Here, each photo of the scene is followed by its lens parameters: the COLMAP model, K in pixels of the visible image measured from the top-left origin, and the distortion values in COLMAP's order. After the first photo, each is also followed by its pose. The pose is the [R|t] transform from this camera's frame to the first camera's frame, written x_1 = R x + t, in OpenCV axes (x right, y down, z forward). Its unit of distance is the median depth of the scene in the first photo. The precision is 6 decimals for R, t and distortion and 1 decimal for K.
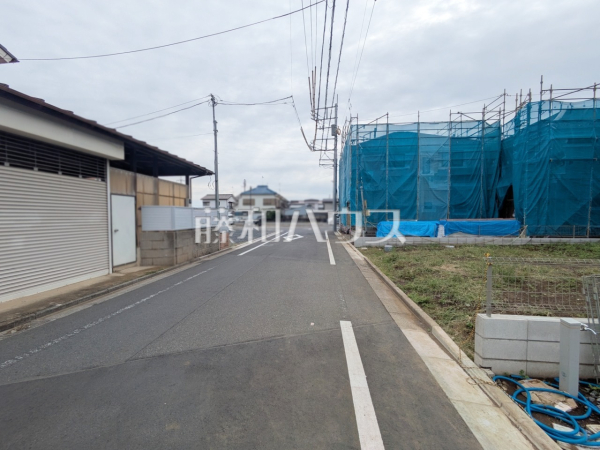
lens RADIAL K [[237.5, 0, 297.5], [0, 237.5, 225.5], [0, 0, 1]] dist [-0.003328, -0.000507]
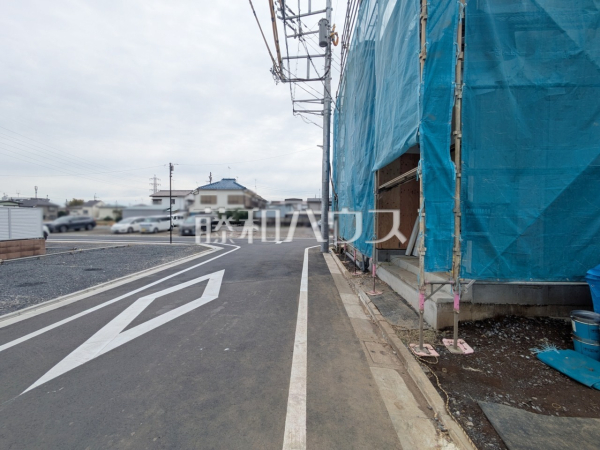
lens RADIAL K [[237.5, 0, 298.6], [0, 237.5, 222.6], [0, 0, 1]] dist [-0.003328, -0.000507]
pose [[0.998173, 0.008704, 0.059784, 0.034403], [-0.007117, 0.999618, -0.026699, -0.008199], [-0.059994, 0.026225, 0.997854, 0.240463]]
